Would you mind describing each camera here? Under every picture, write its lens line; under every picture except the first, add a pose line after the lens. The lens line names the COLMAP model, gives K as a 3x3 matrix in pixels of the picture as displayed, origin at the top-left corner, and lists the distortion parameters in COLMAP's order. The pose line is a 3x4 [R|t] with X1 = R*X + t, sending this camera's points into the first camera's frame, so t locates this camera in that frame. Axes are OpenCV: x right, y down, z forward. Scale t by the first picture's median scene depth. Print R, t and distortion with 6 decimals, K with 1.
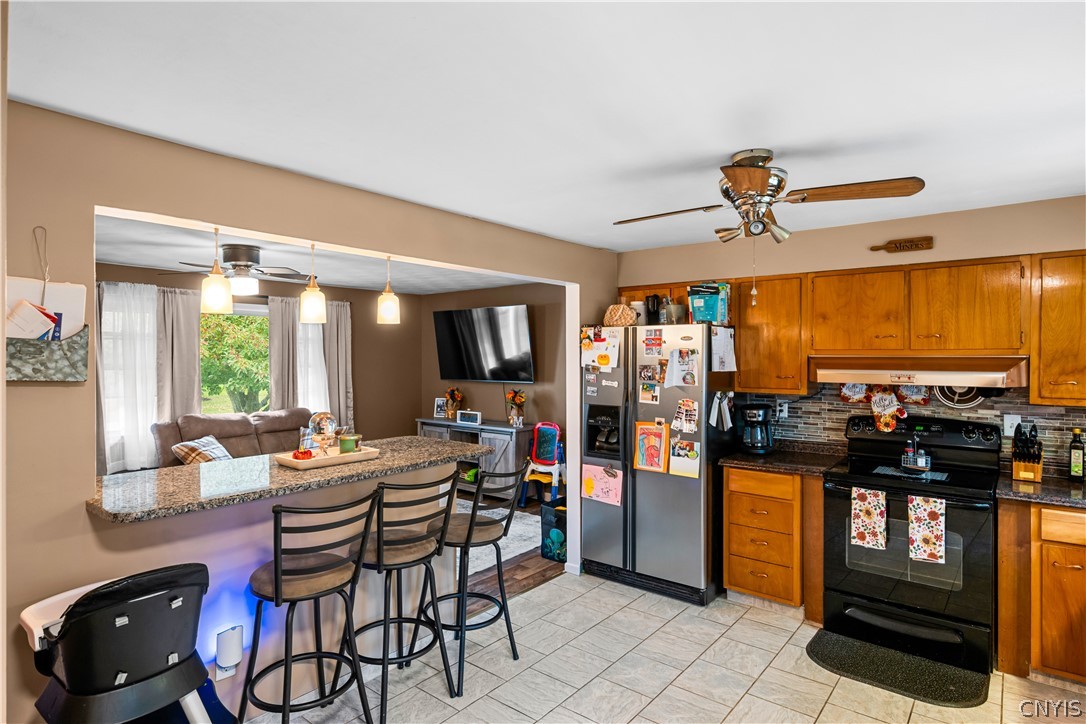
lens RADIAL K [[580.6, 0, 545.0], [0, 580.6, 359.1], [0, 0, 1]] dist [-0.002590, -0.001570]
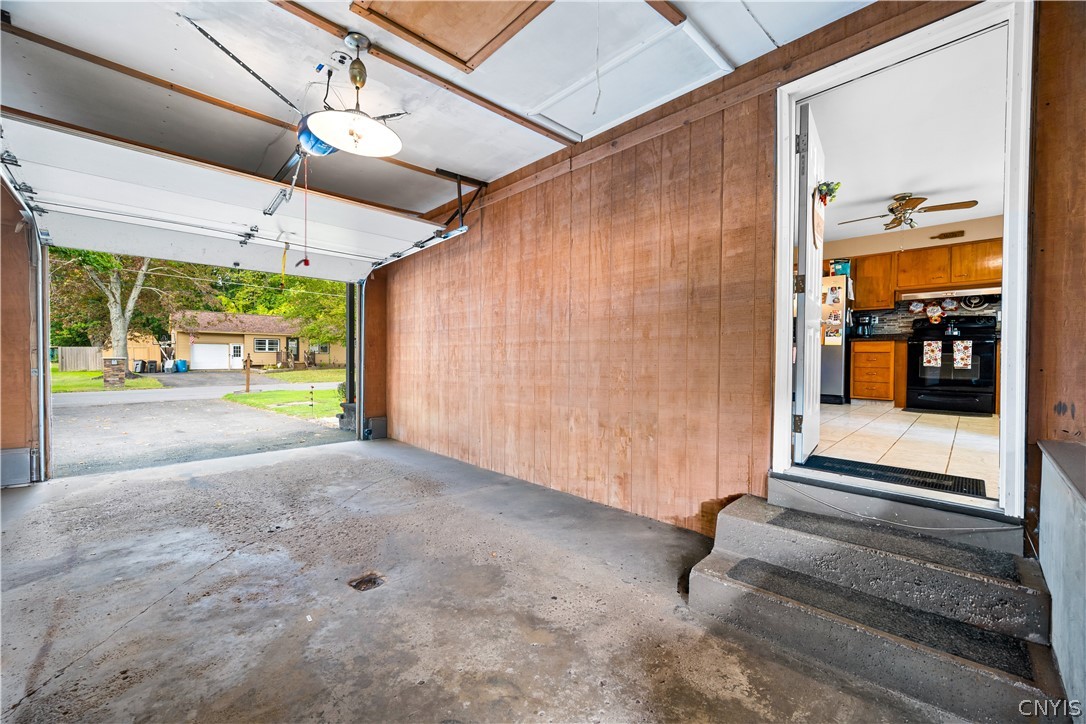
lens RADIAL K [[427.0, 0, 542.6], [0, 427.0, 364.0], [0, 0, 1]] dist [0.001881, -0.001311]
pose [[0.994069, 0.009096, -0.108372, -0.670414], [-0.007935, 0.999907, 0.011132, 0.261281], [0.108463, -0.010206, 0.994048, -0.718292]]
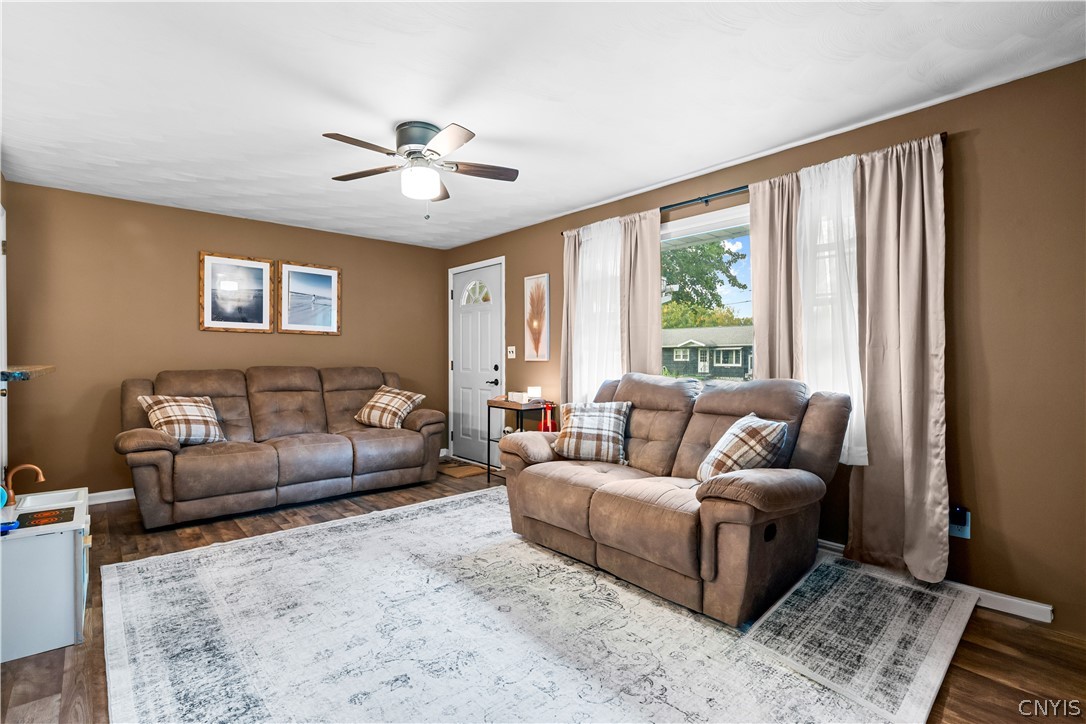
lens RADIAL K [[522.0, 0, 546.3], [0, 522.0, 363.5], [0, 0, 1]] dist [0.000304, 0.000726]
pose [[-0.175689, 0.006428, -0.984425, 0.128554], [-0.007496, 0.999941, 0.007867, 0.113188], [0.984417, 0.008762, -0.175631, 1.462651]]
